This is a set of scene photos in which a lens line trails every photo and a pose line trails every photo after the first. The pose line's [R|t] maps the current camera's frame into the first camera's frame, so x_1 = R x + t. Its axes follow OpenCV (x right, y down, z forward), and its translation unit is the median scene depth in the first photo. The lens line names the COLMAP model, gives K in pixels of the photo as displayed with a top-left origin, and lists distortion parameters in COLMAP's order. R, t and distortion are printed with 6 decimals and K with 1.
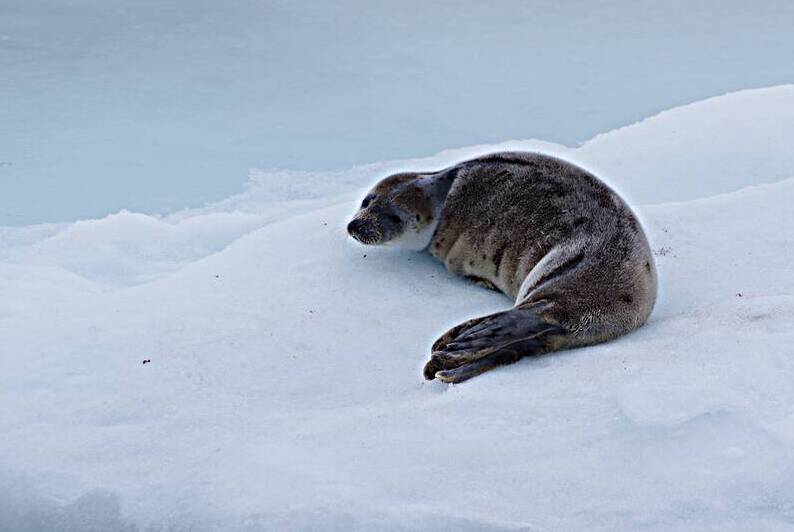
lens RADIAL K [[5065.8, 0, 395.0], [0, 5065.8, 266.5], [0, 0, 1]] dist [0.325298, 0.000000]
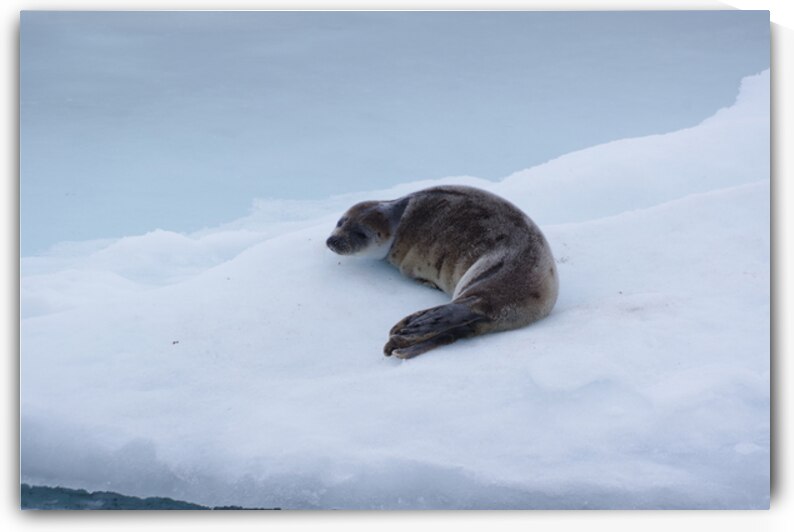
lens RADIAL K [[5065.8, 0, 398.8], [0, 5065.8, 265.5], [0, 0, 1]] dist [0.325298, 0.000000]
pose [[0.999970, 0.000022, -0.007751, 0.020032], [-0.000027, 1.000000, -0.000639, -0.000650], [0.007751, 0.000639, 0.999970, -0.332709]]
